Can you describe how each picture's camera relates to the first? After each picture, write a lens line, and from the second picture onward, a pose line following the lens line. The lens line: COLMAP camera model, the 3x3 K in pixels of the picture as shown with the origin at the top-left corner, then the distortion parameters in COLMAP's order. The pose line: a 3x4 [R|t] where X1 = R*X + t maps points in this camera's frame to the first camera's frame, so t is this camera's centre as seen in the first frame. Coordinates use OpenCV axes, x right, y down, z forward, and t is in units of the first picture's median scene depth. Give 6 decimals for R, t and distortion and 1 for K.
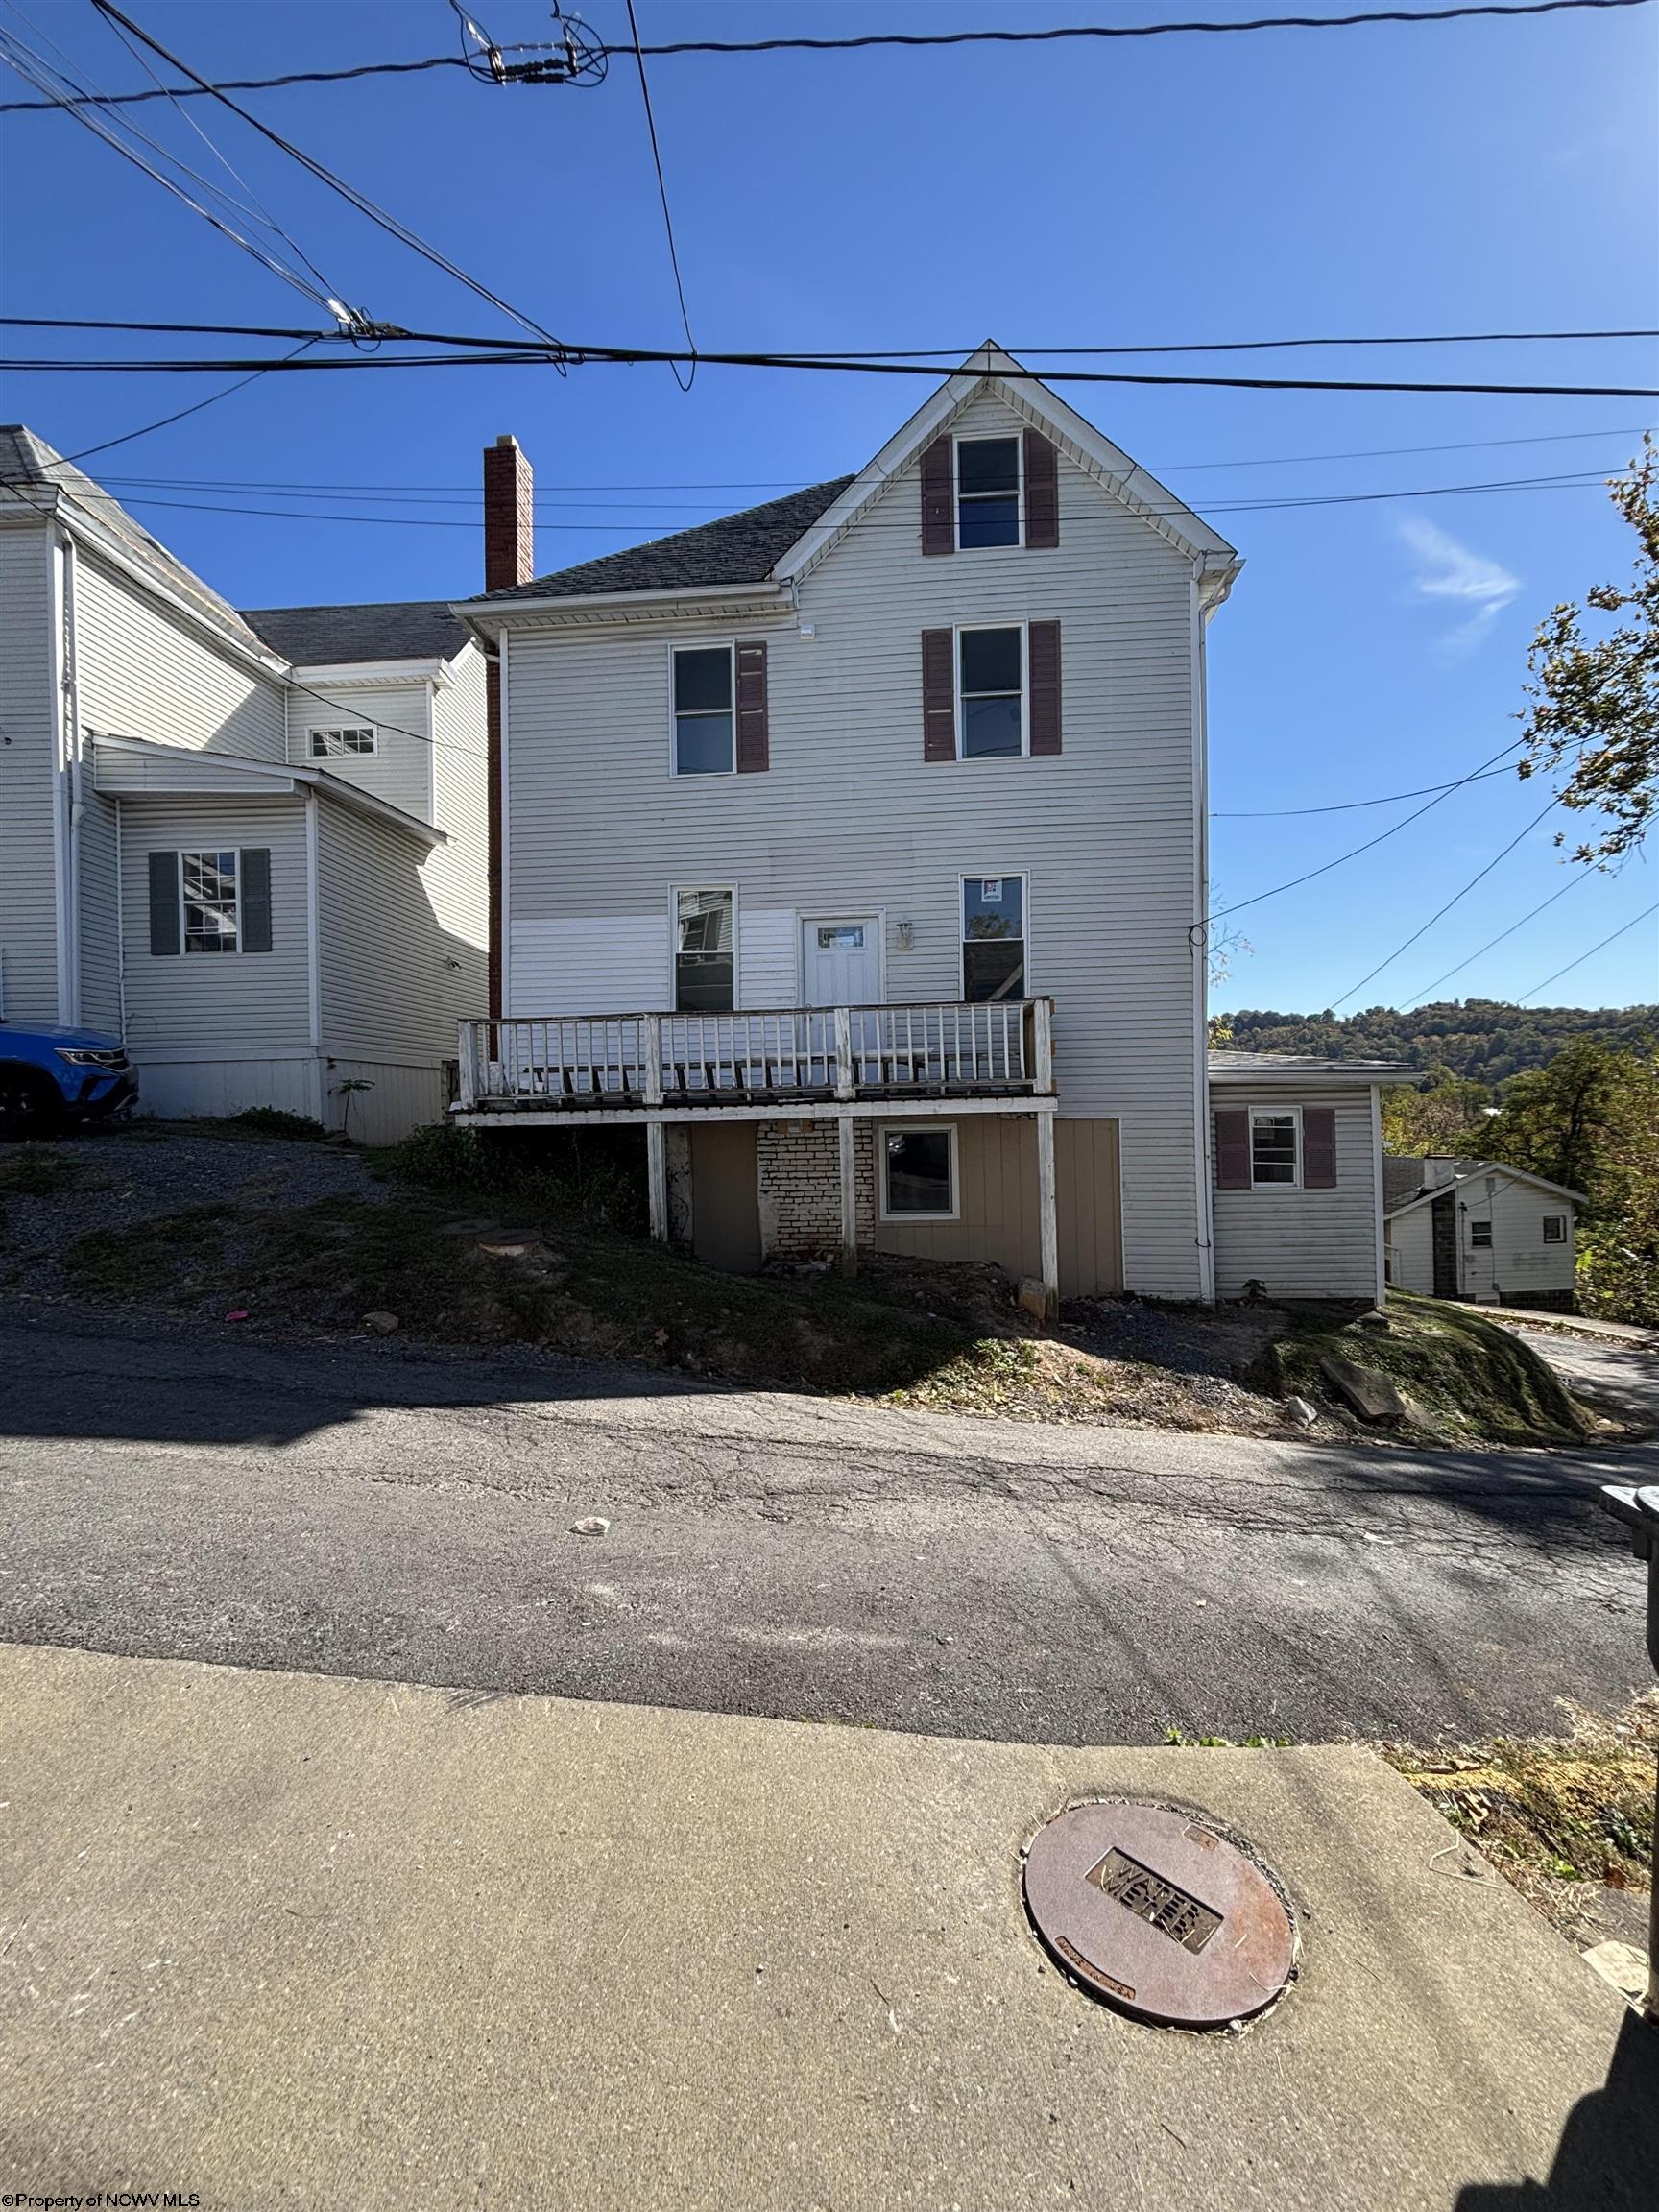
lens RADIAL K [[891.2, 0, 834.8], [0, 891.2, 1099.3], [0, 0, 1]] dist [0.000469, -0.001294]
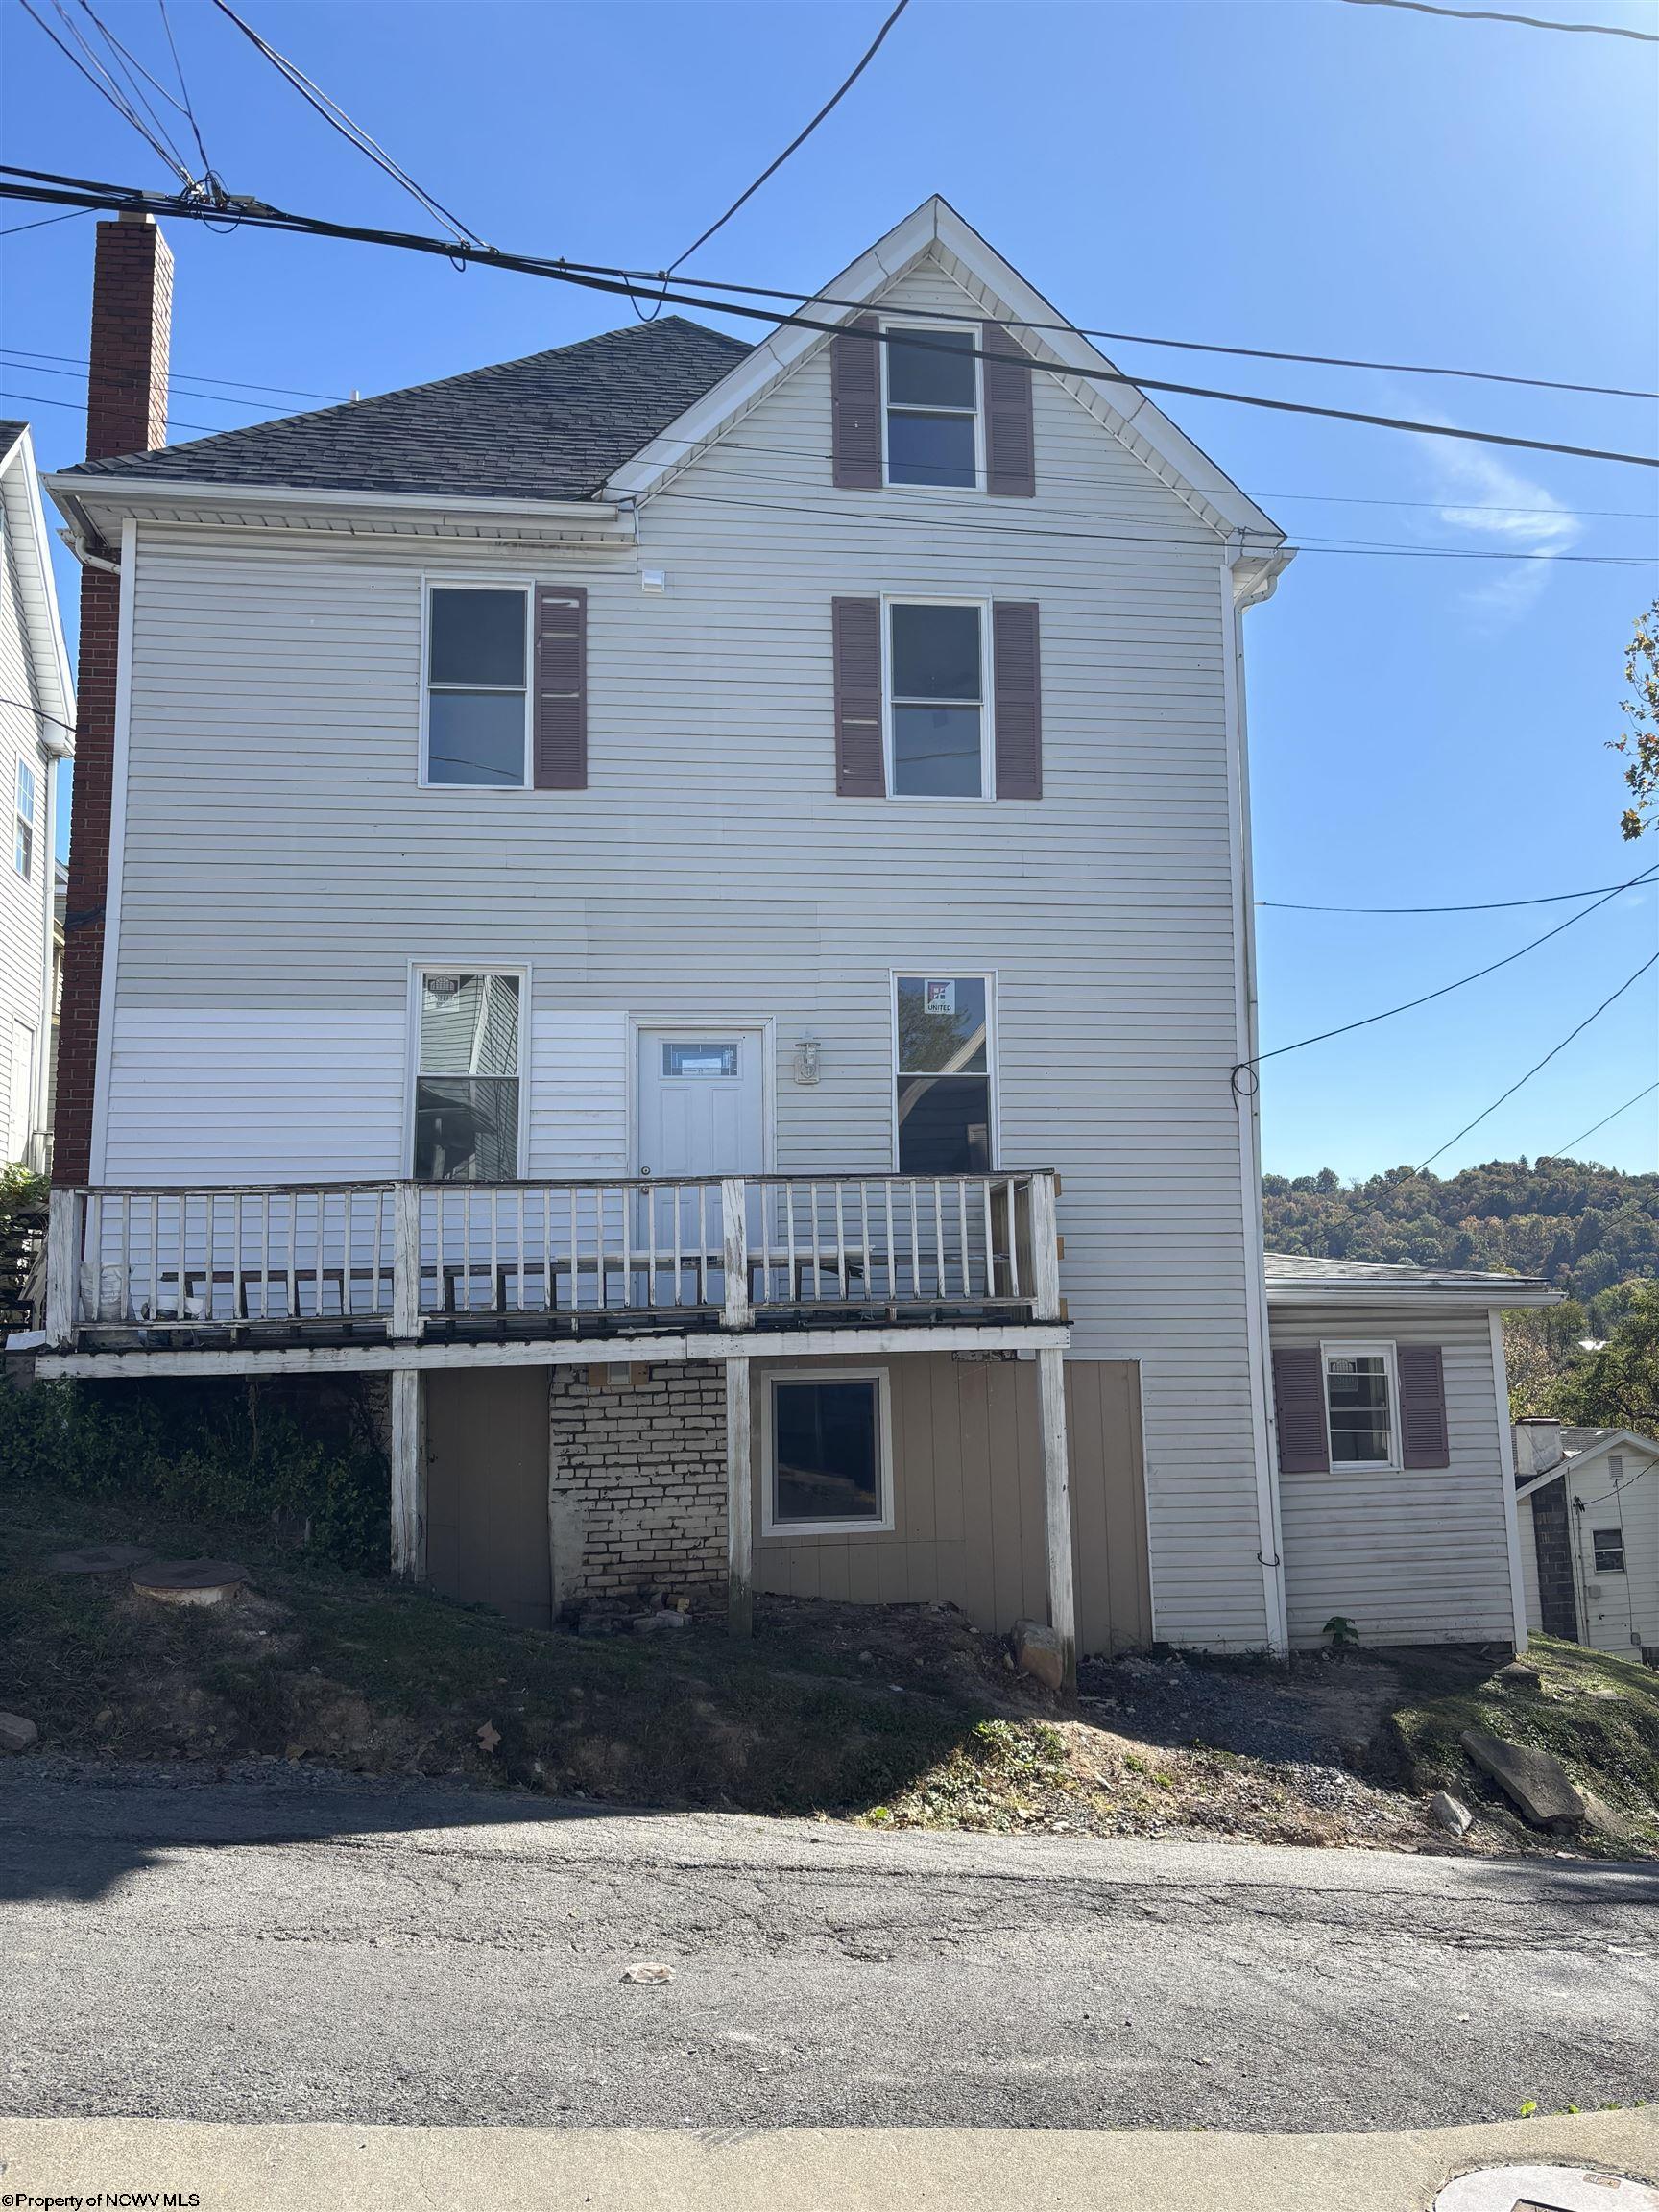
lens RADIAL K [[1660.6, 0, 825.2], [0, 1660.6, 1101.7], [0, 0, 1]] dist [0.044420, -0.040843]
pose [[0.977414, 0.030724, 0.209086, -0.154366], [-0.003192, 0.991409, -0.130758, -0.005160], [-0.211308, 0.127138, 0.969116, -0.127501]]
